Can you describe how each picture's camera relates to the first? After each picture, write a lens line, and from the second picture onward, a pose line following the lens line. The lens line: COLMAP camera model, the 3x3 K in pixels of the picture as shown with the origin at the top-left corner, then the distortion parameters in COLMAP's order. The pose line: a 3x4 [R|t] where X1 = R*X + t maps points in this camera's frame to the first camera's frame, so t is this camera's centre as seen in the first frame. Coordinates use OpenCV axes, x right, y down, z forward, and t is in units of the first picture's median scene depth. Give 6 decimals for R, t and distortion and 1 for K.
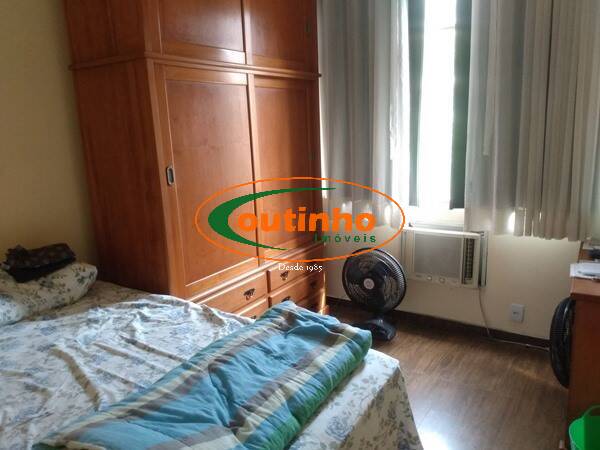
lens RADIAL K [[467.2, 0, 299.7], [0, 467.2, 226.6], [0, 0, 1]] dist [0.062353, -0.102162]
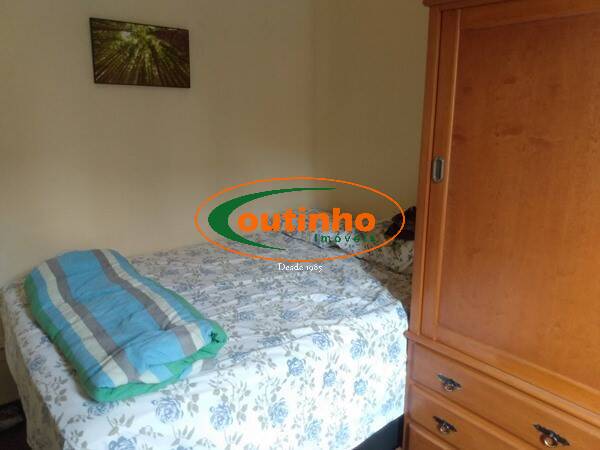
lens RADIAL K [[467.2, 0, 299.7], [0, 467.2, 226.6], [0, 0, 1]] dist [0.062353, -0.102162]
pose [[-0.325617, 0.282313, -0.902371, 0.526094], [-0.190193, 0.915317, 0.354994, -0.273213], [0.926175, 0.287216, -0.244349, 1.129457]]
